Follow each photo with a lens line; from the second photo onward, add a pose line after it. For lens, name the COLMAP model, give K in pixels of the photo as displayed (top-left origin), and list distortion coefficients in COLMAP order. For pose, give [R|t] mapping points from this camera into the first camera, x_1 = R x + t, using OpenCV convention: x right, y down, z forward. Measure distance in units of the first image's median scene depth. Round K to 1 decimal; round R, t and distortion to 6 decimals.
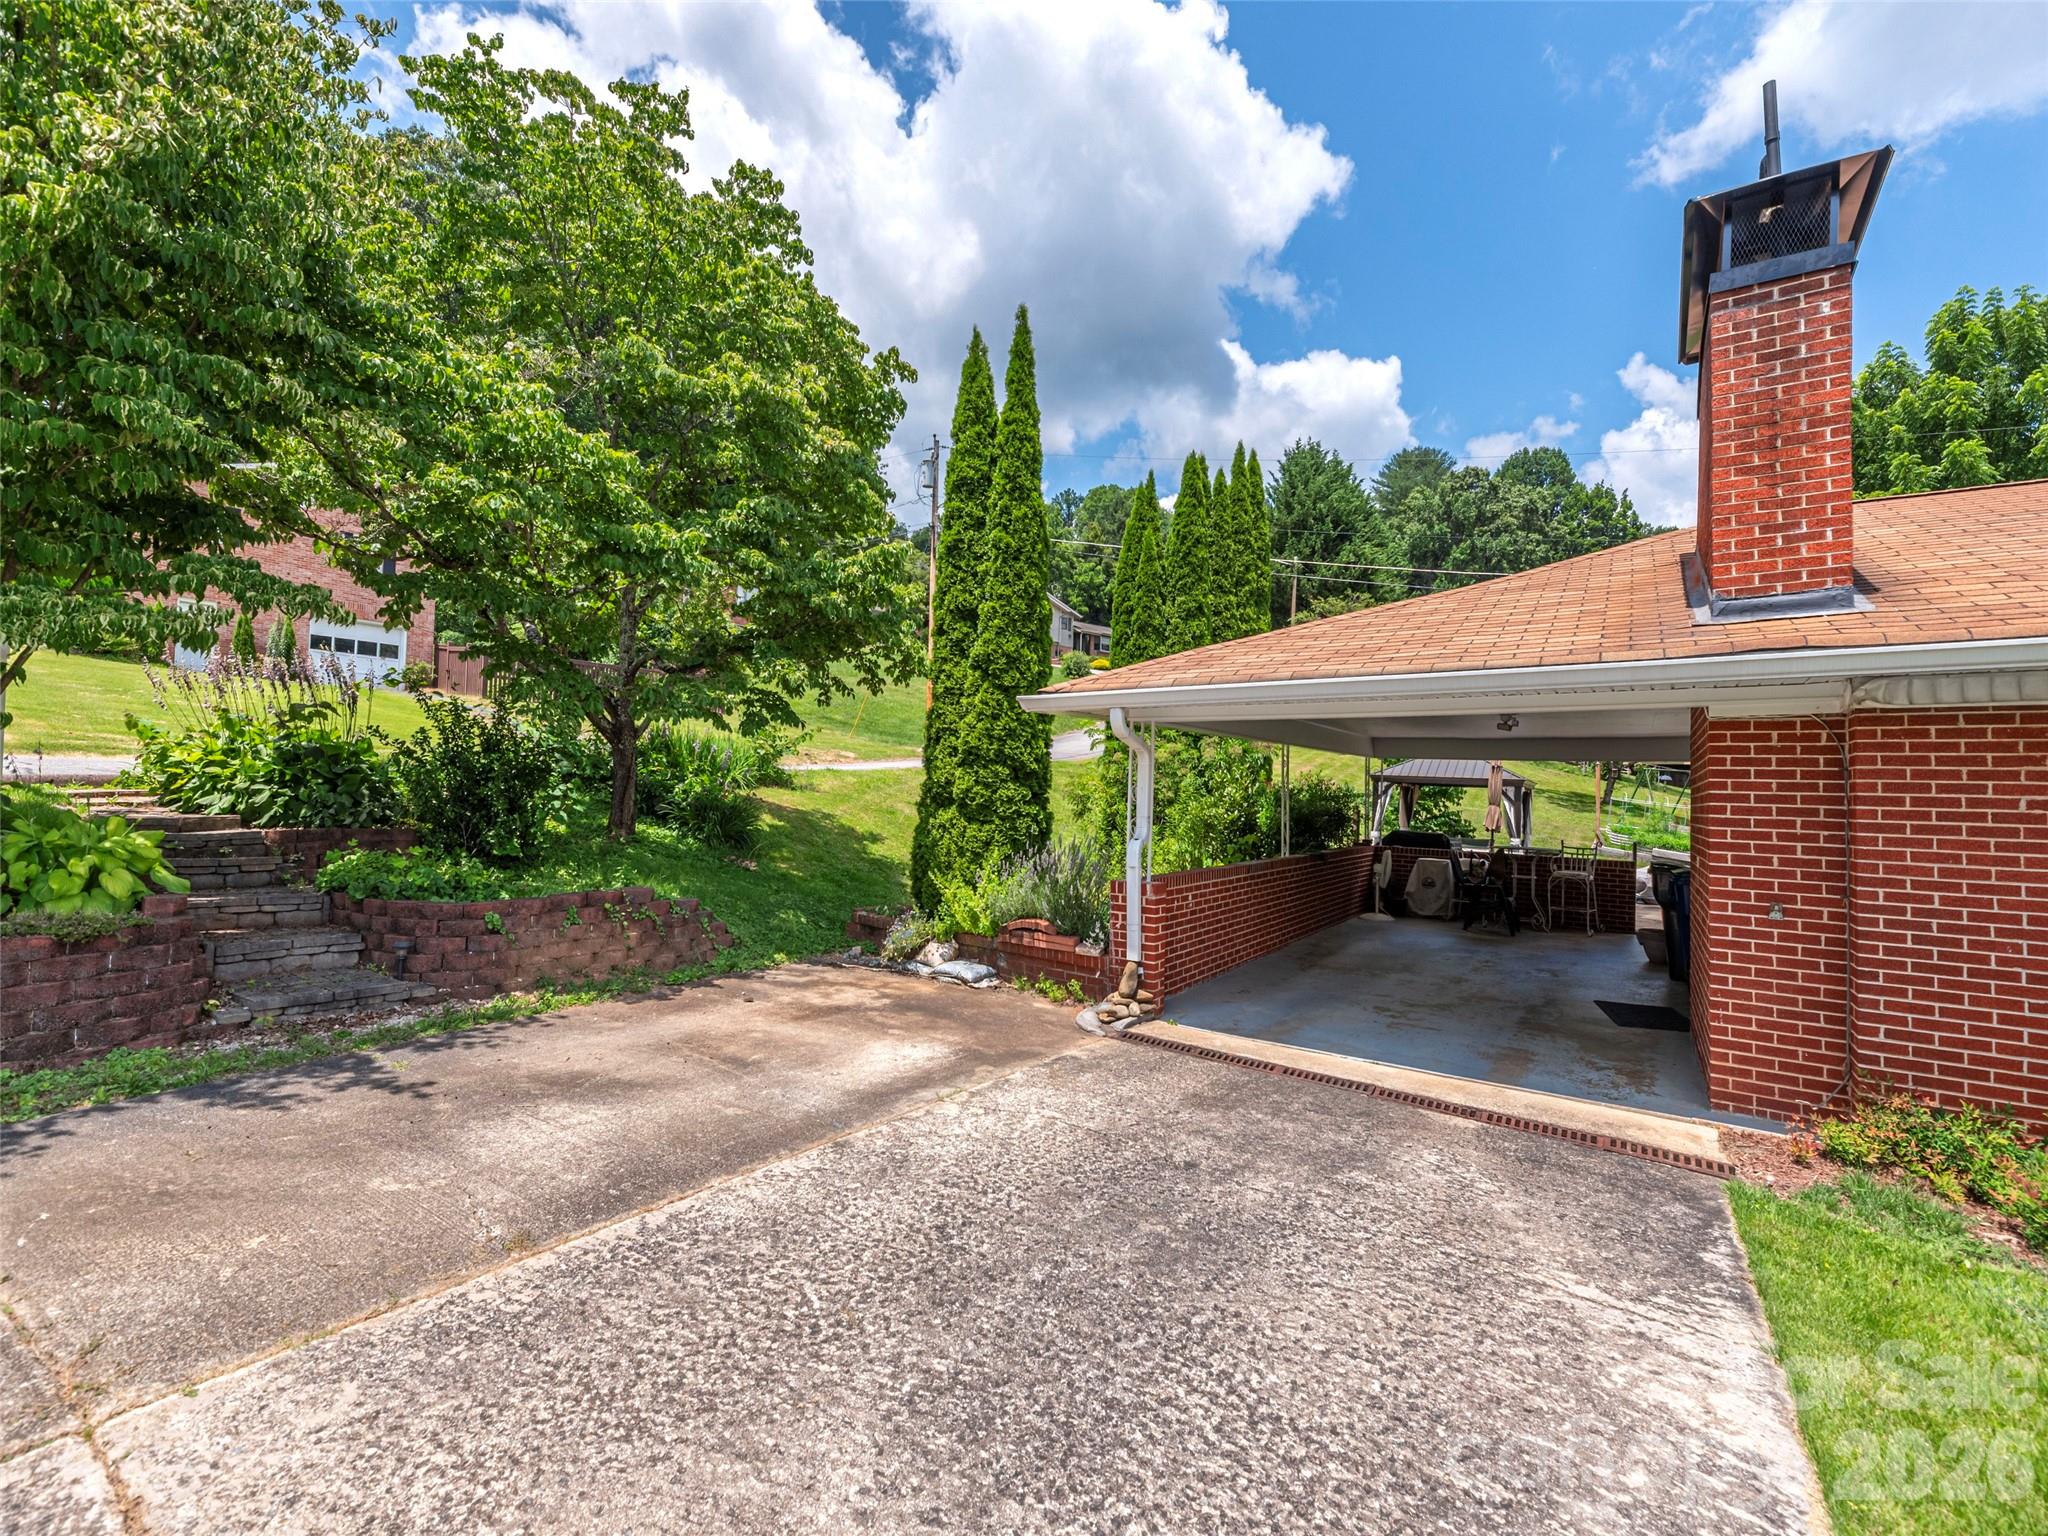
lens RADIAL K [[882.2, 0, 1023.0], [0, 882.2, 763.7], [0, 0, 1]] dist [0.001309, 0.000316]
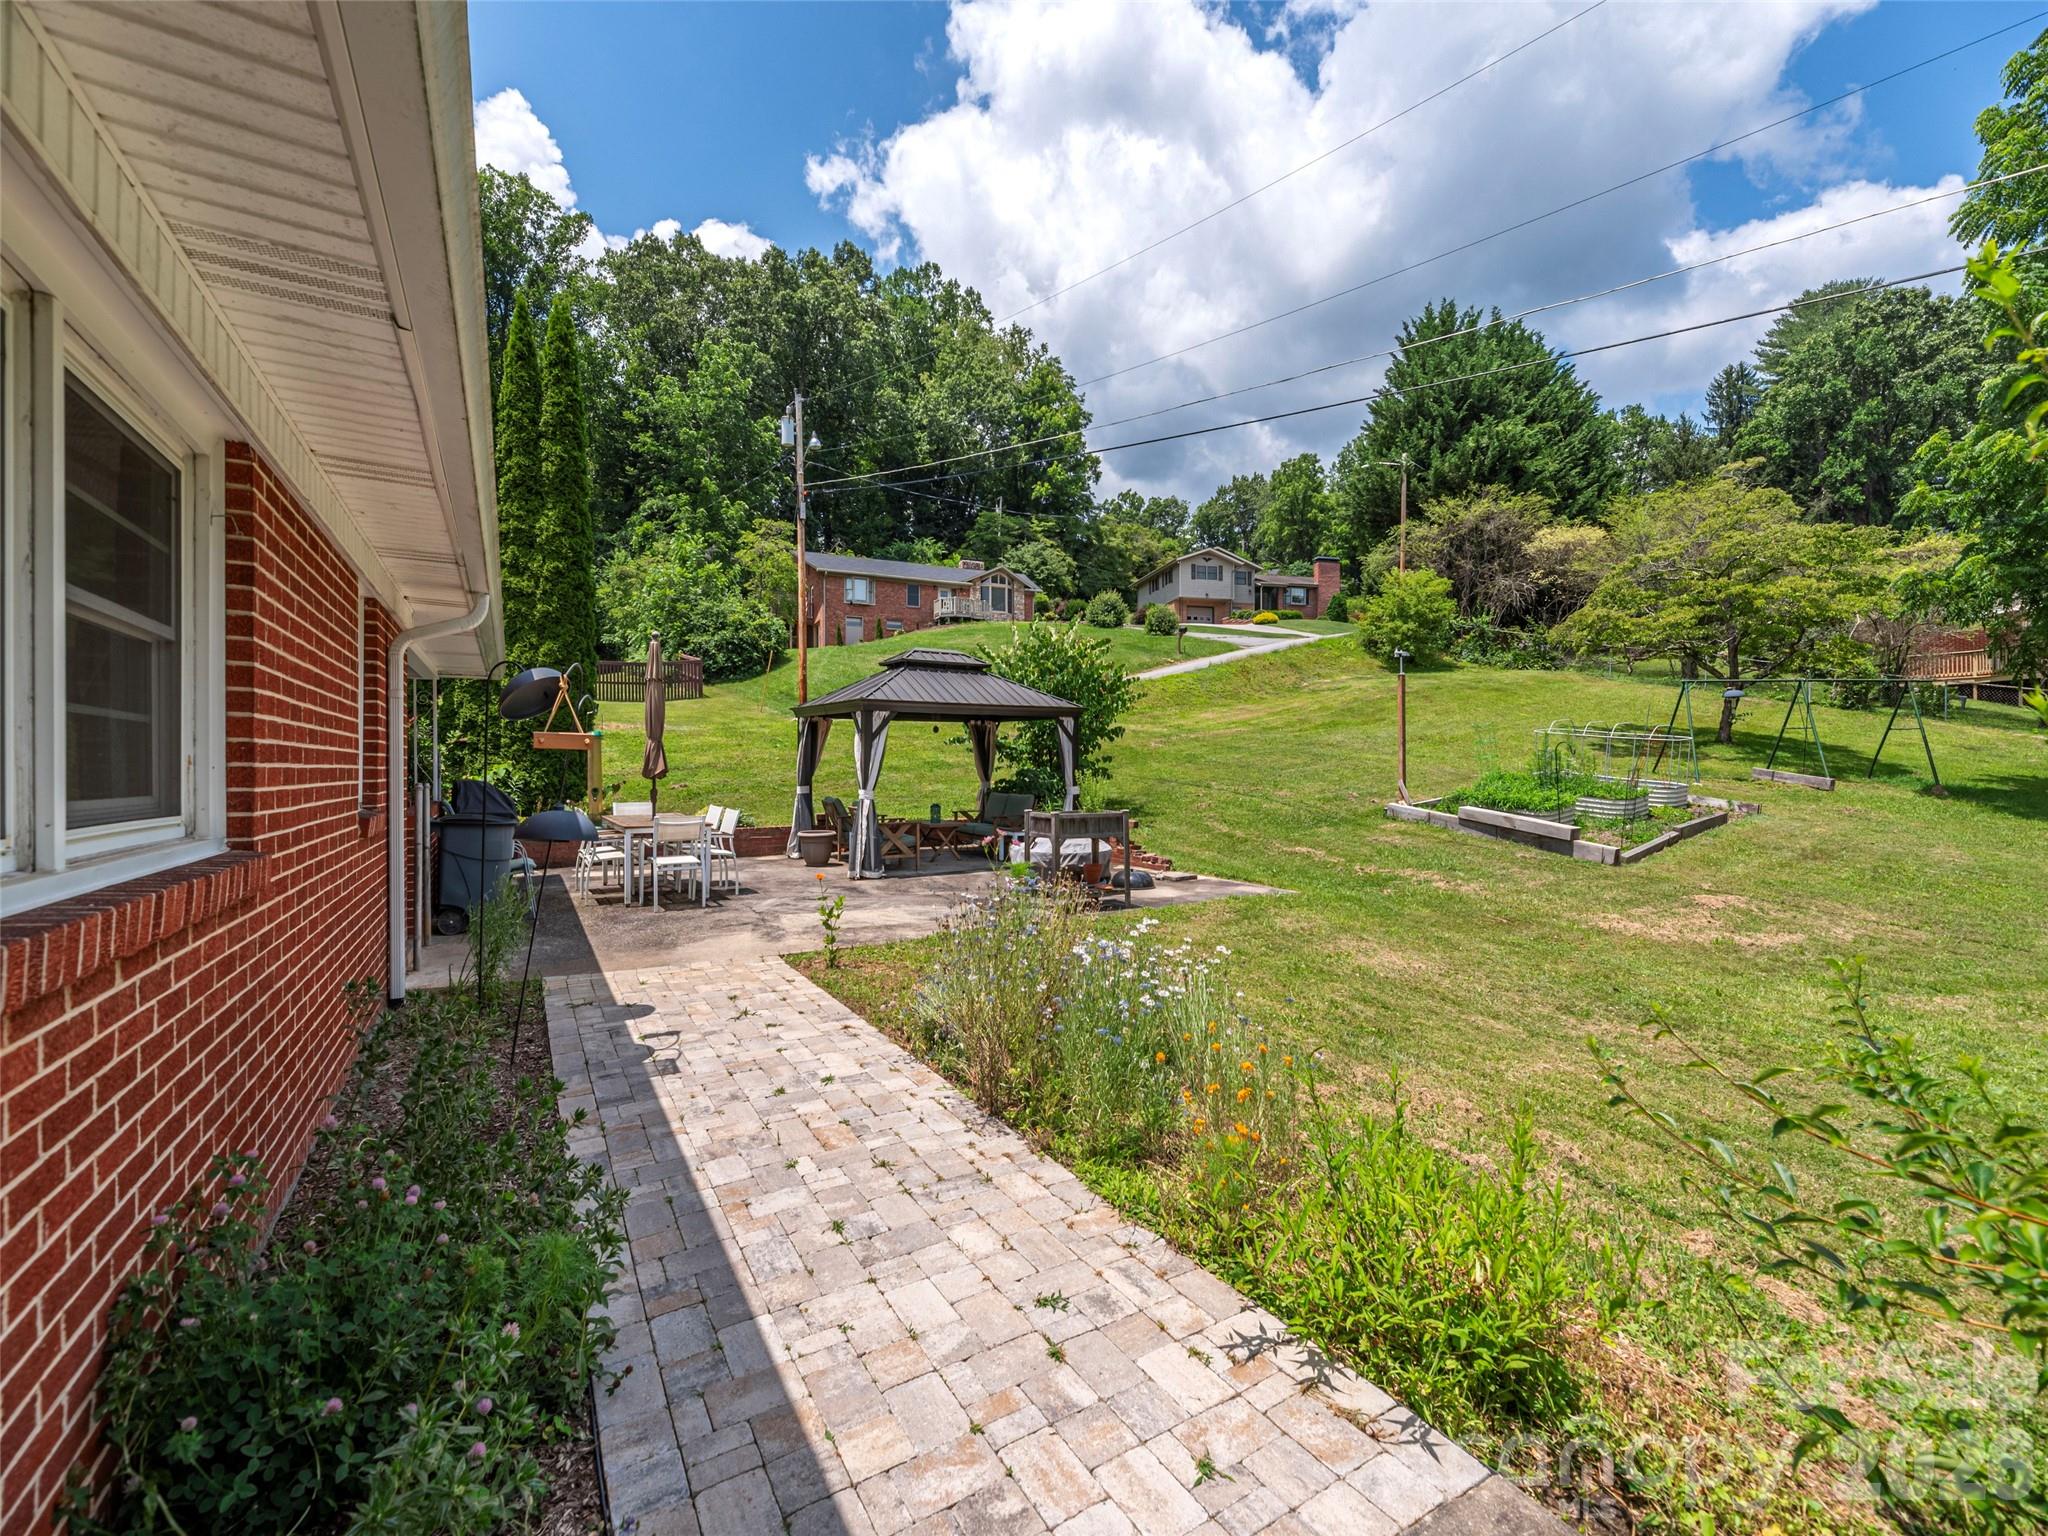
lens RADIAL K [[850.7, 0, 1024.0], [0, 850.7, 768.0], [0, 0, 1]] dist [0.000472, 0.000114]
pose [[0.903904, -0.030878, -0.426619, 1.739089], [0.040357, 0.999098, 0.013192, 0.123935], [0.425827, -0.029142, 0.904335, 0.874624]]
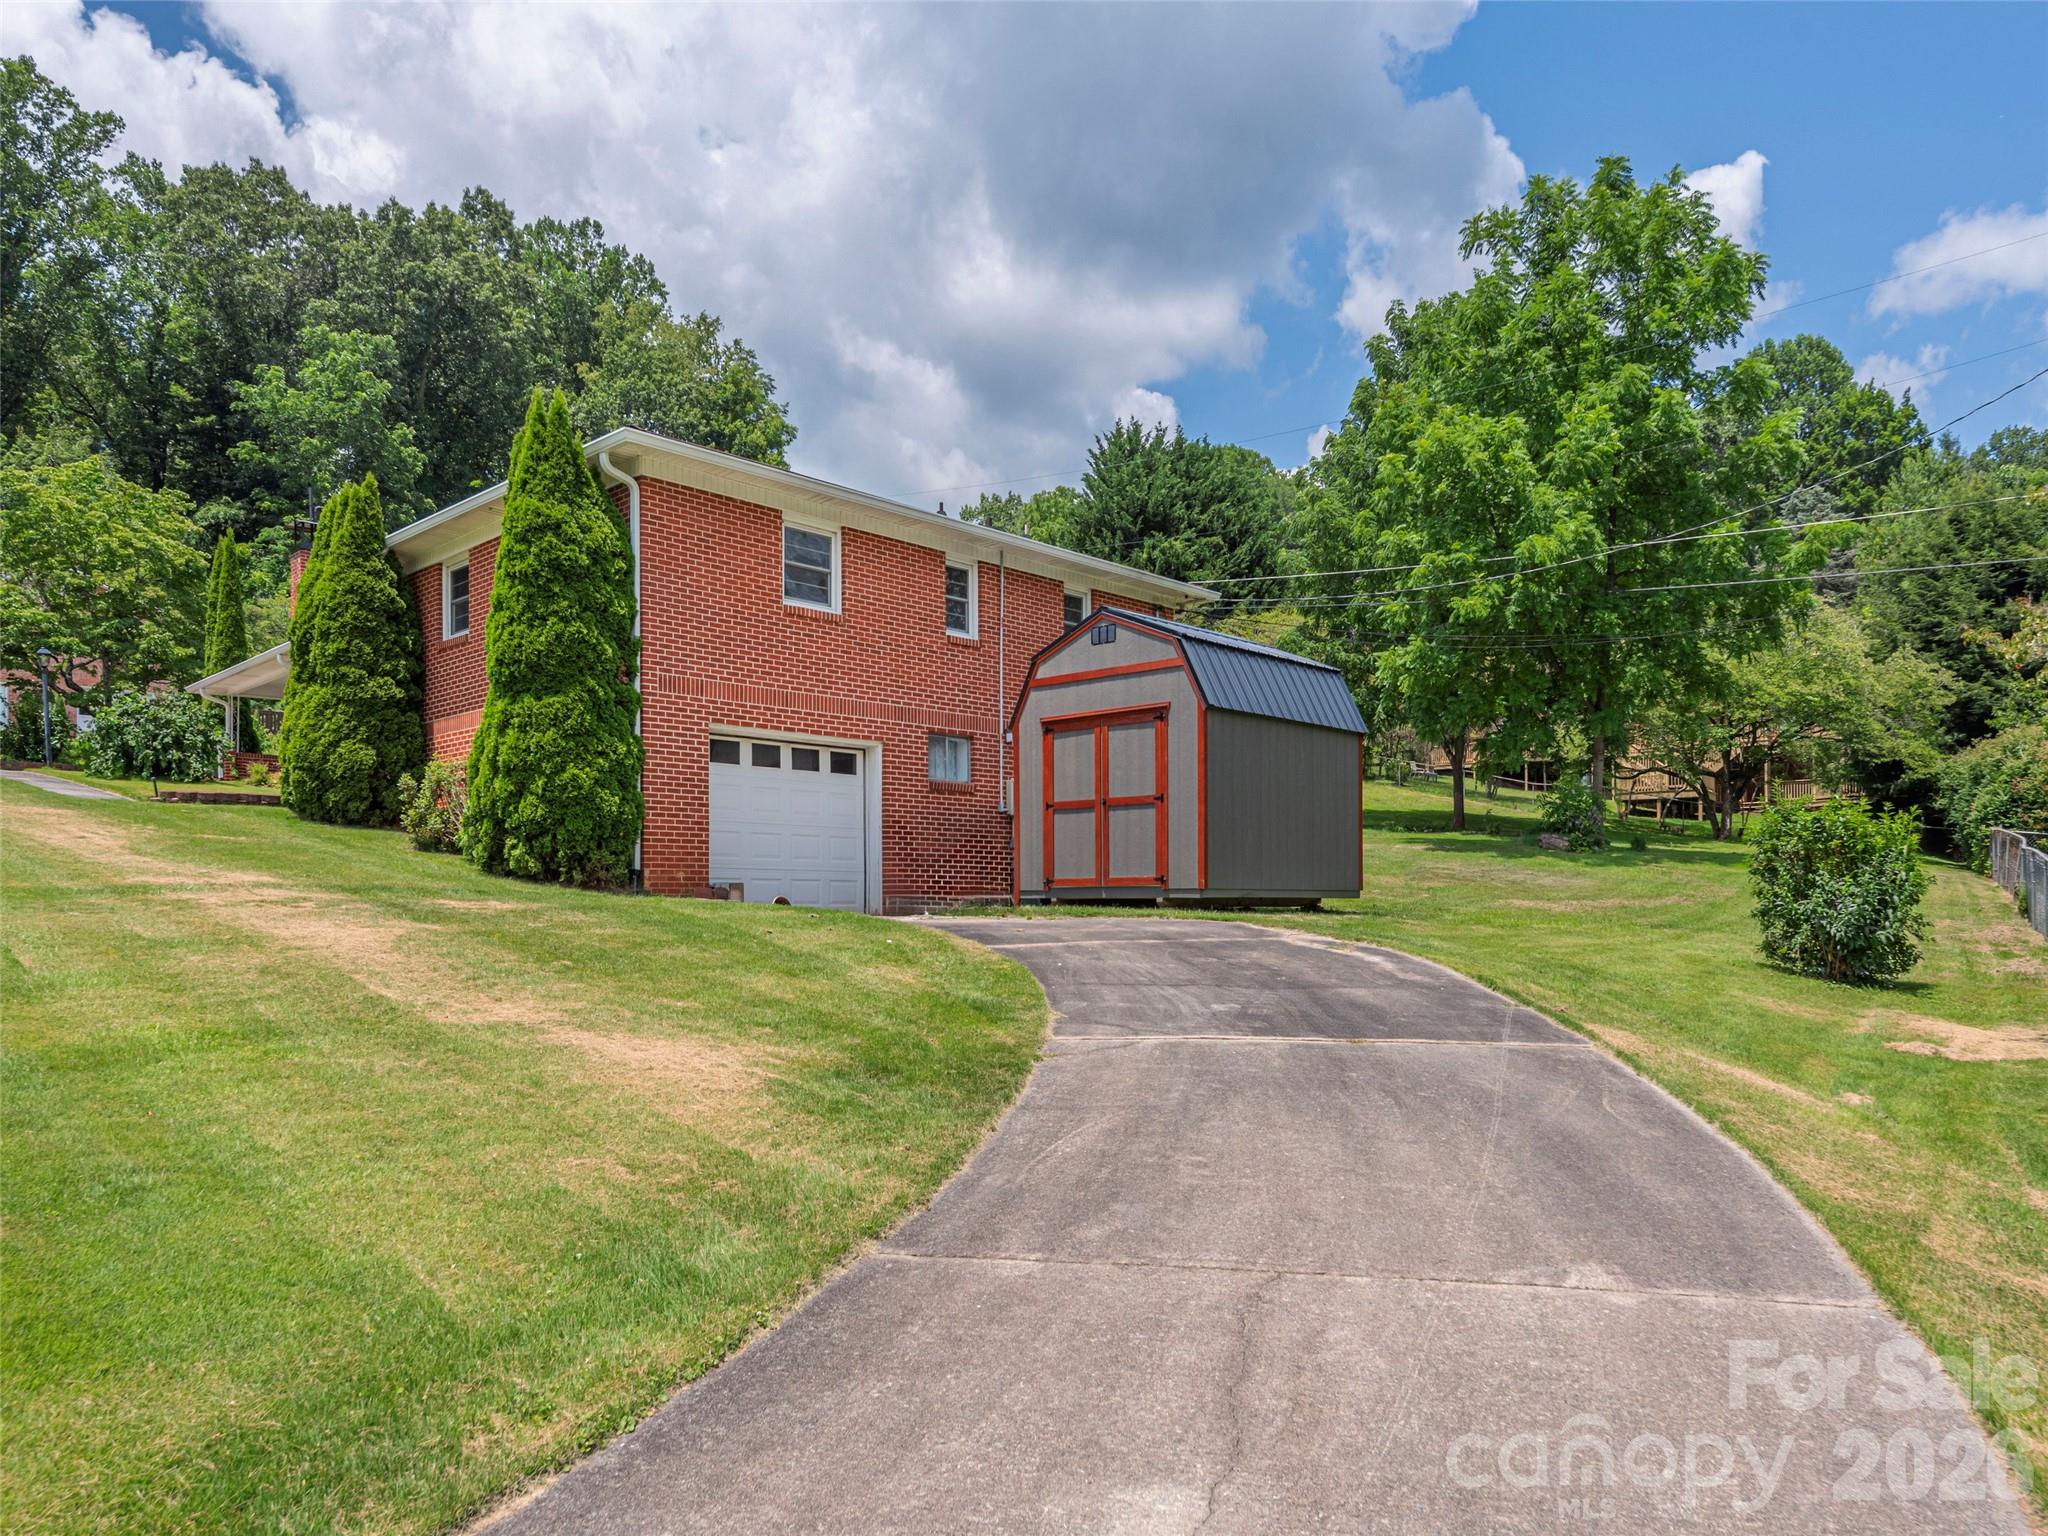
lens RADIAL K [[1437.2, 0, 1035.6], [0, 1437.2, 869.6], [0, 0, 1]] dist [0.034691, 0.001130]
pose [[0.982936, -0.038955, -0.179777, 2.781244], [0.037182, 0.999221, -0.013225, 0.530781], [0.180152, 0.006315, 0.983618, -2.450492]]
